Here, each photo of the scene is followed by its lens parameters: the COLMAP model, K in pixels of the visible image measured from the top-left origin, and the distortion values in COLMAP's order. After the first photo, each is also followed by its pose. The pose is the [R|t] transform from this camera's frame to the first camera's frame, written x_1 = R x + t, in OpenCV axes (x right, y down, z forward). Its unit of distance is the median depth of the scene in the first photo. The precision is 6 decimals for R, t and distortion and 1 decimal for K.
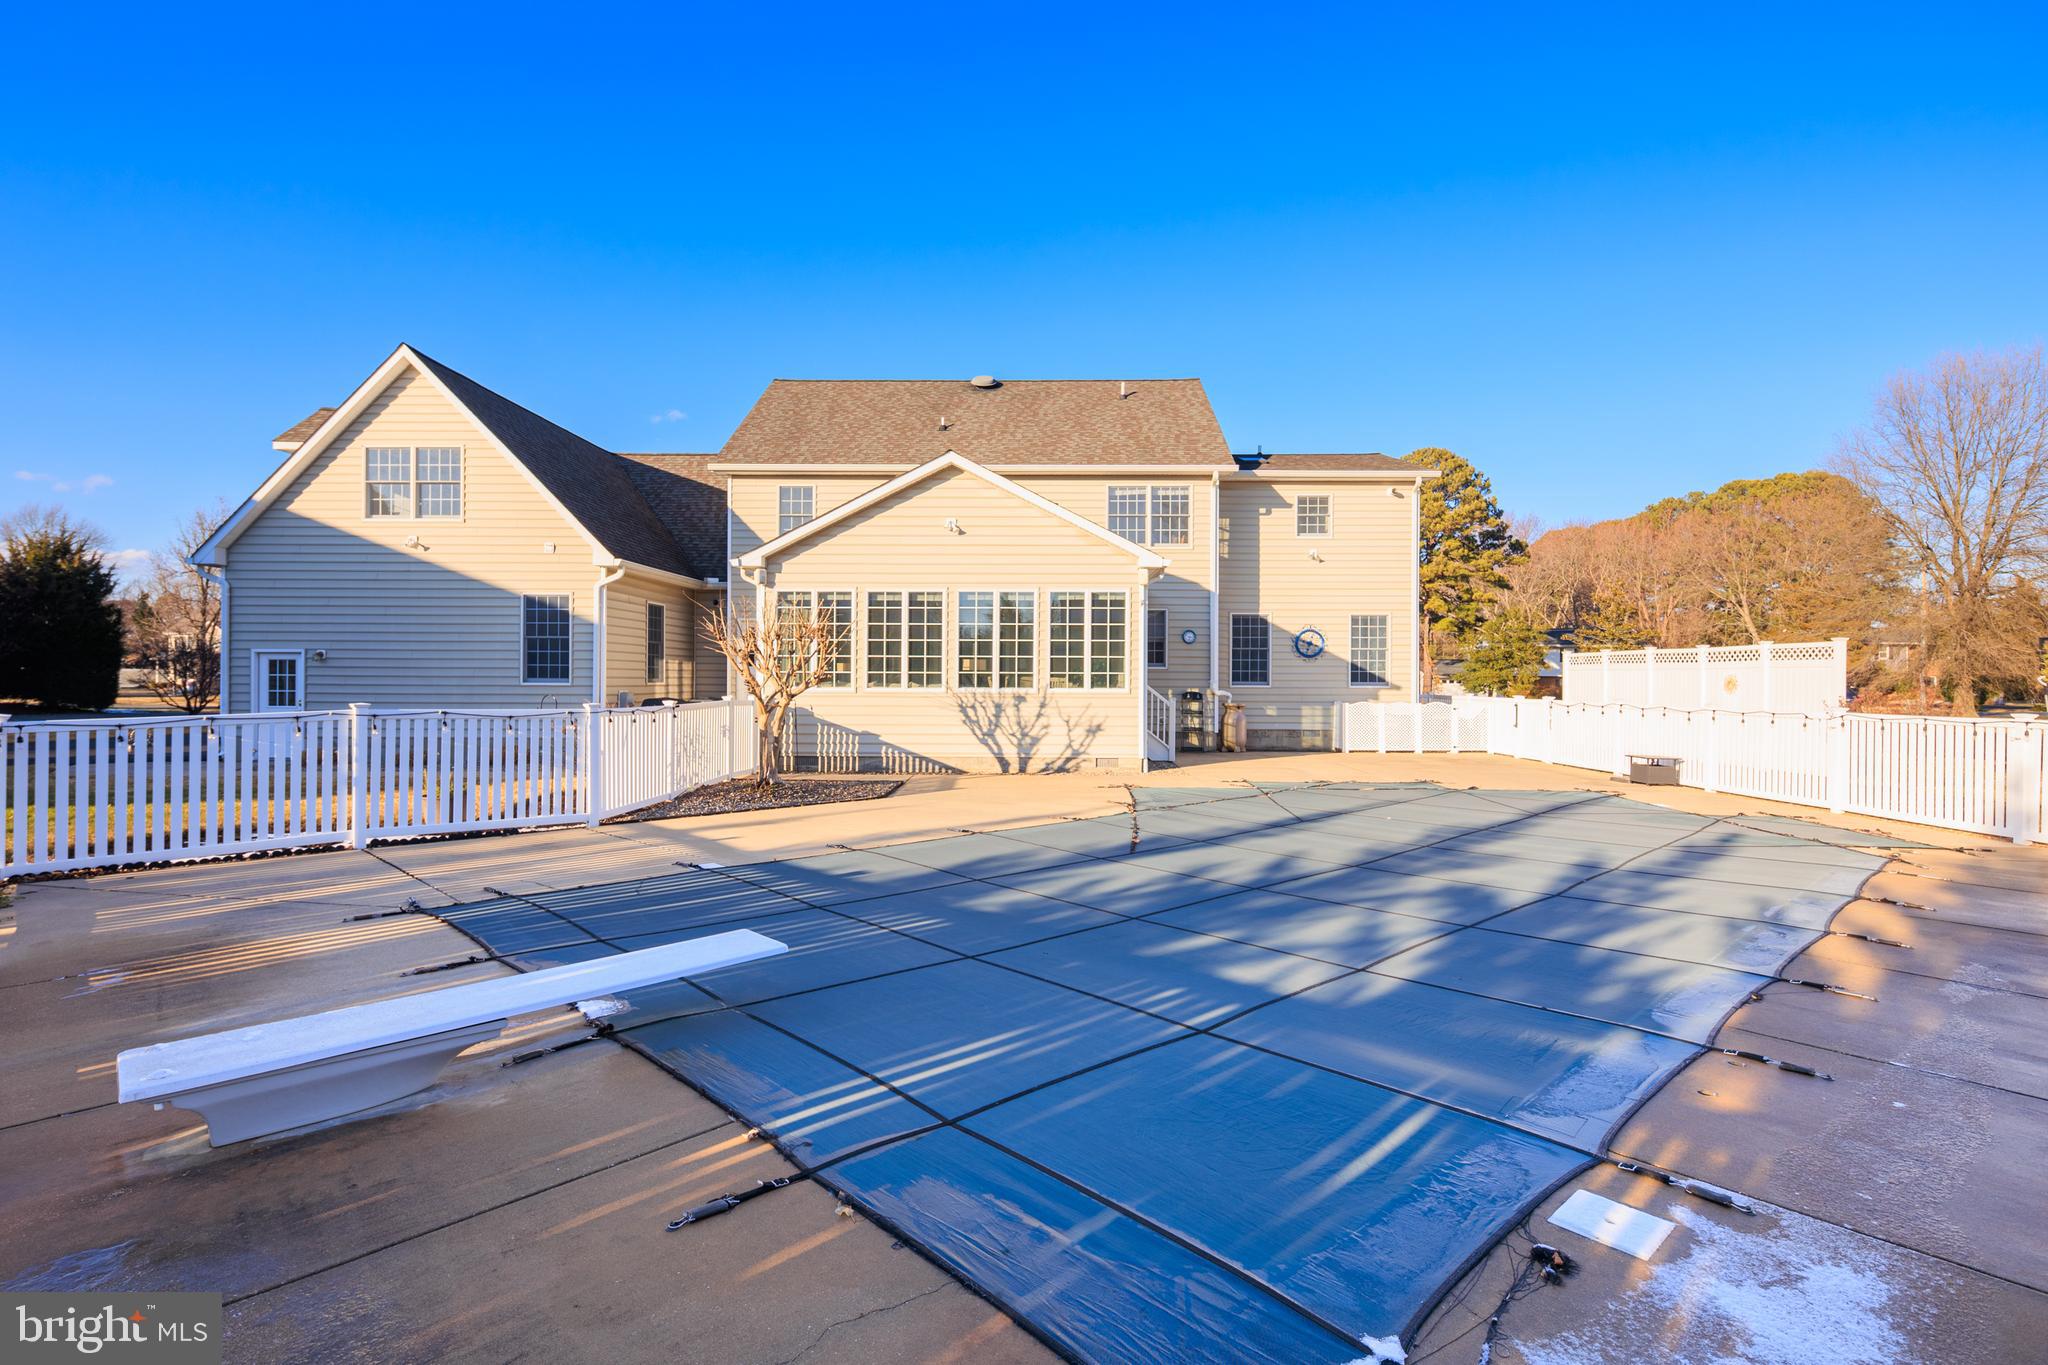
lens RADIAL K [[1000.8, 0, 1024.5], [0, 1000.8, 690.5], [0, 0, 1]] dist [0.000175, -0.000540]
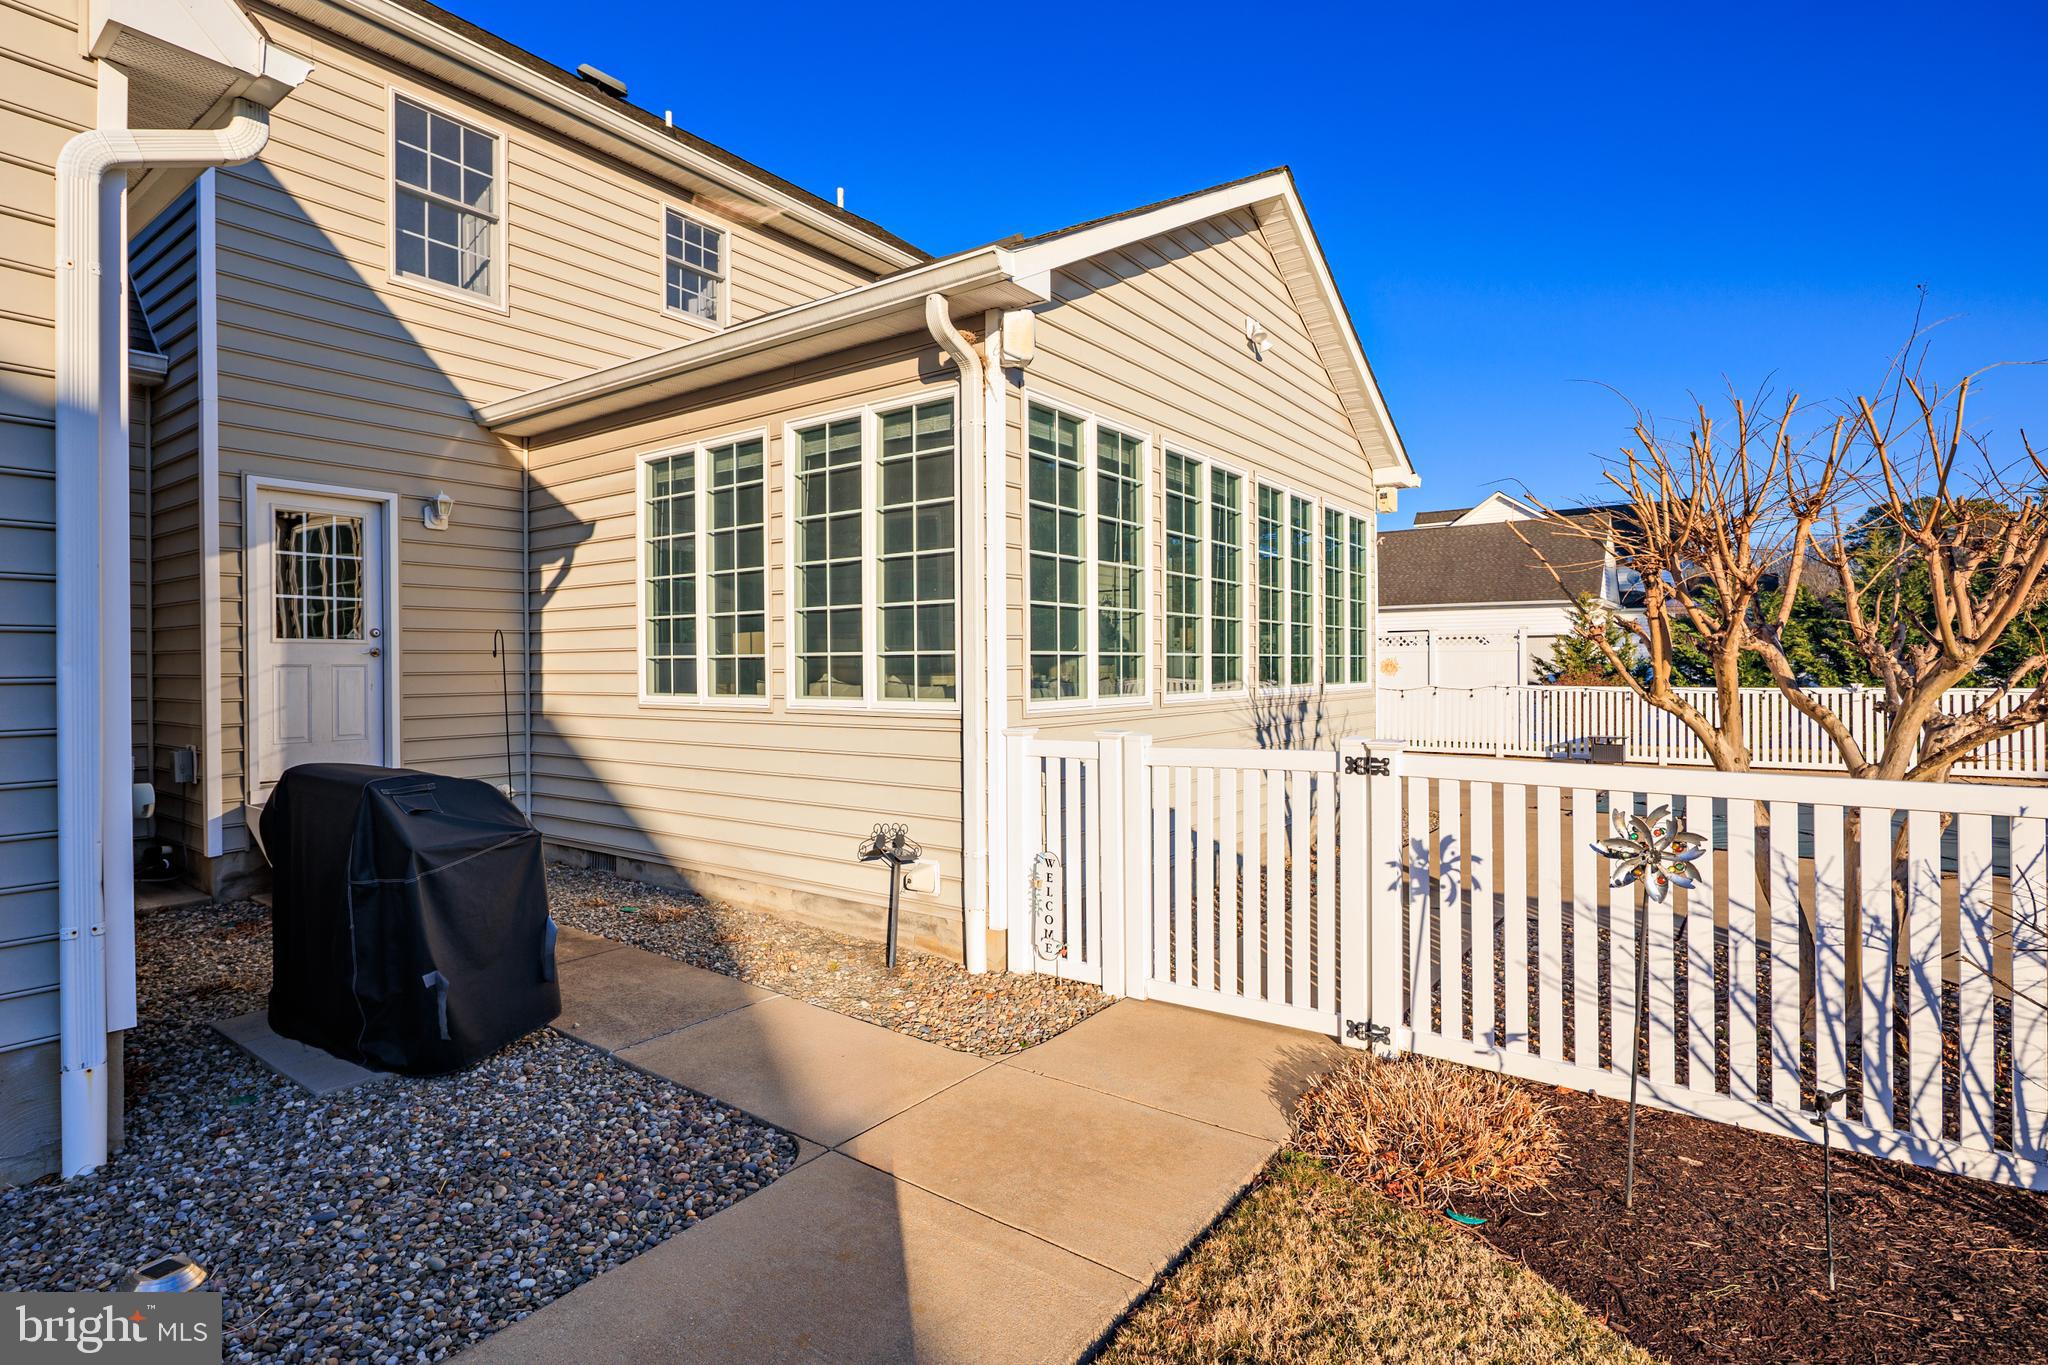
lens RADIAL K [[1000.8, 0, 1013.4], [0, 1000.8, 673.3], [0, 0, 1]] dist [0.000175, -0.000540]
pose [[0.579410, -0.014121, 0.814914, -0.473078], [0.015370, 0.999861, 0.006398, -0.013298], [-0.814892, 0.008818, 0.579546, 0.765576]]
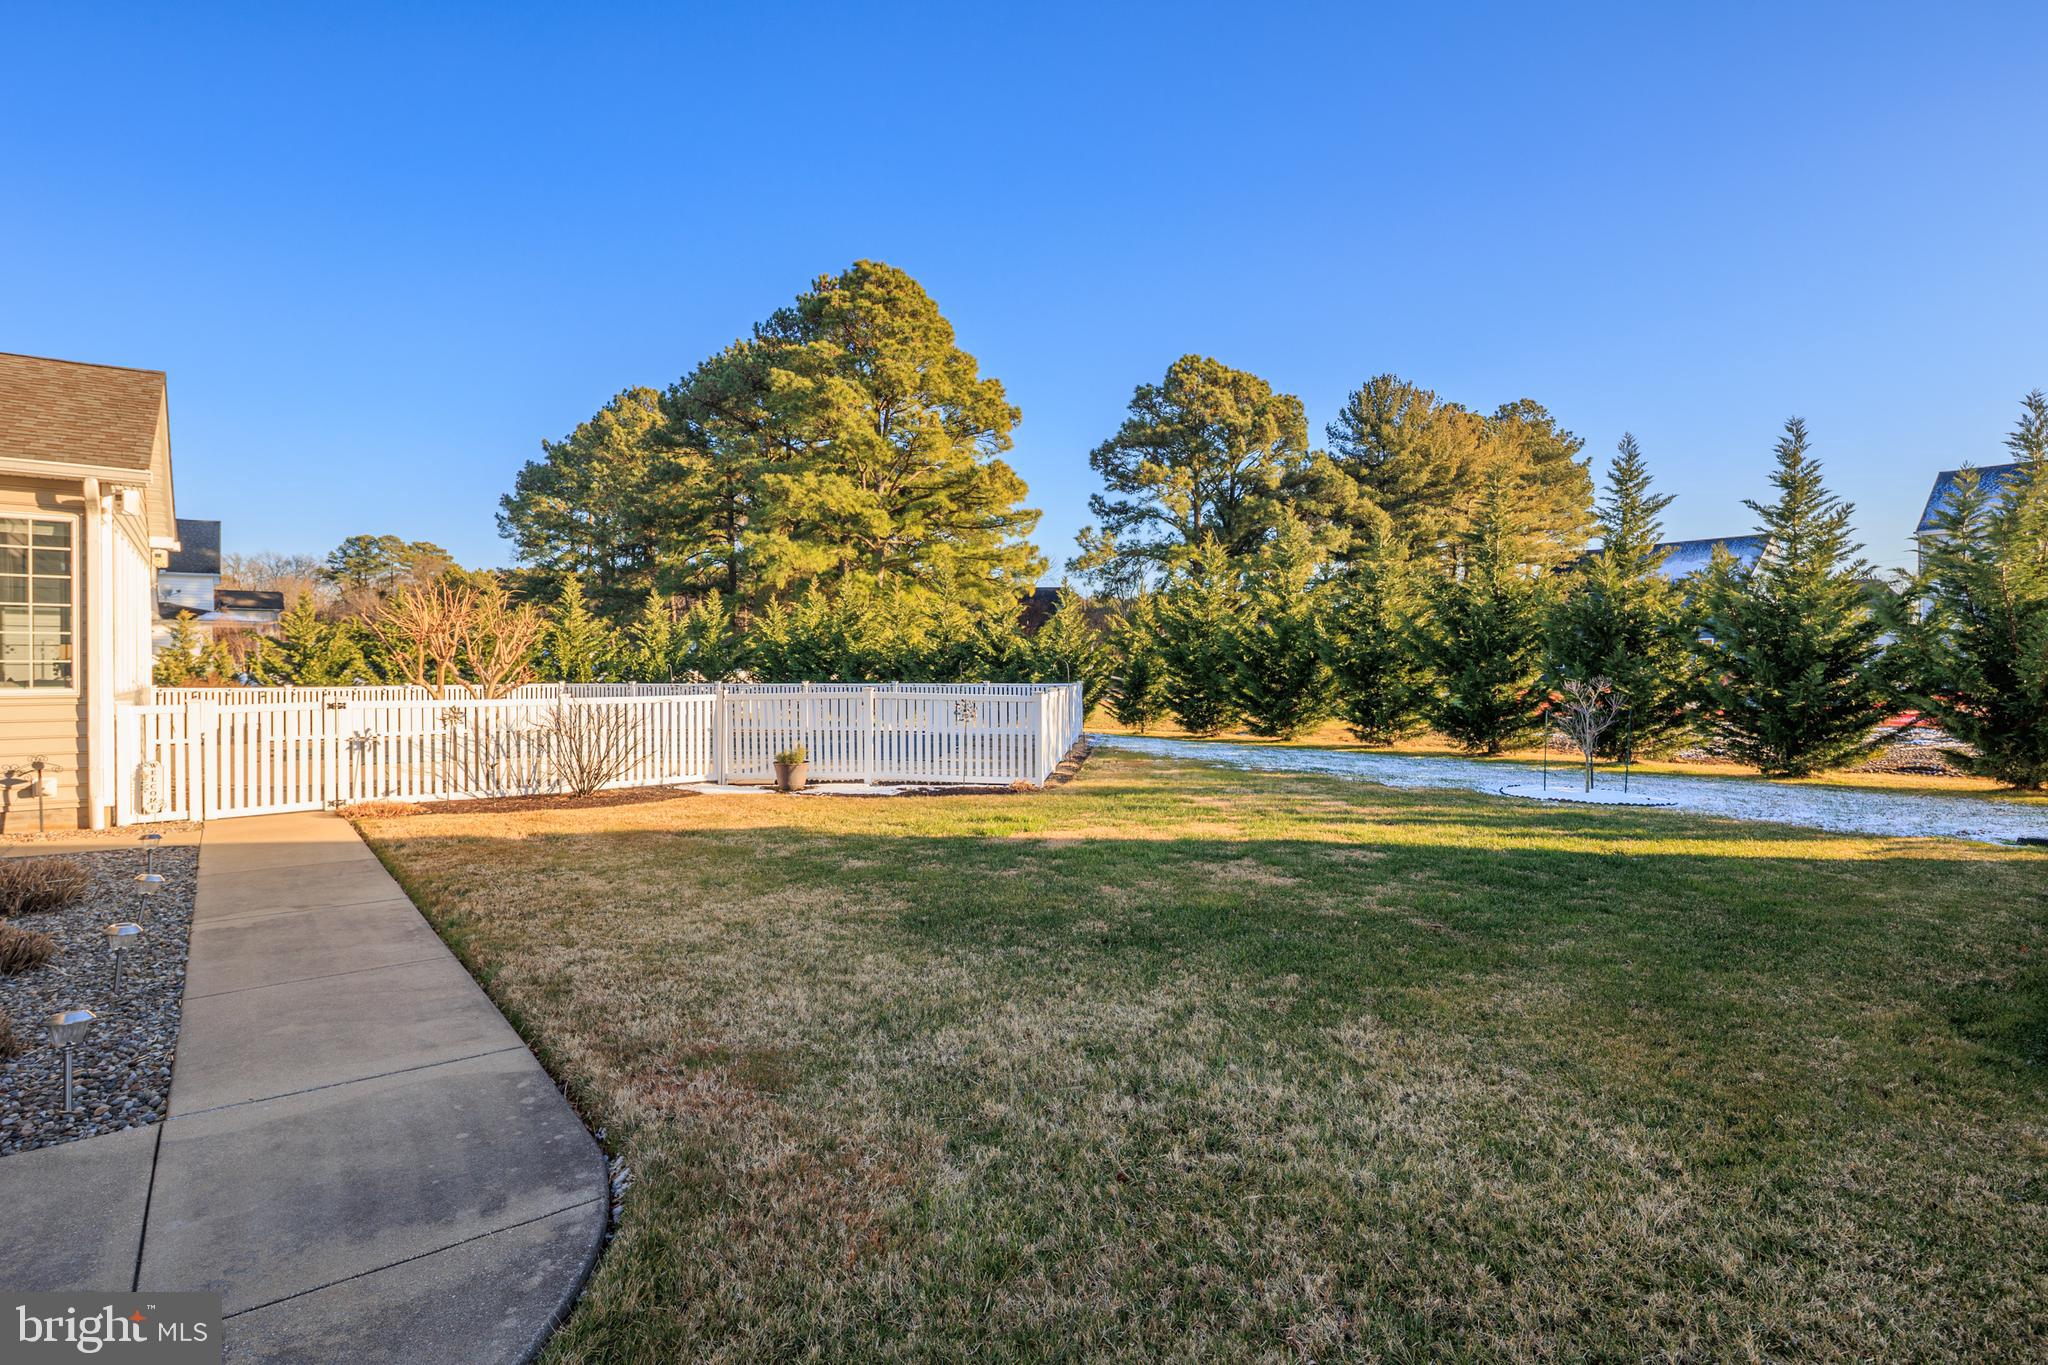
lens RADIAL K [[1000.8, 0, 1006.1], [0, 1000.8, 670.3], [0, 0, 1]] dist [0.000175, -0.000540]
pose [[-0.634071, -0.003904, 0.773265, -0.978379], [0.002997, 0.999967, 0.007506, -0.014942], [-0.773269, 0.007077, -0.634039, 0.902413]]
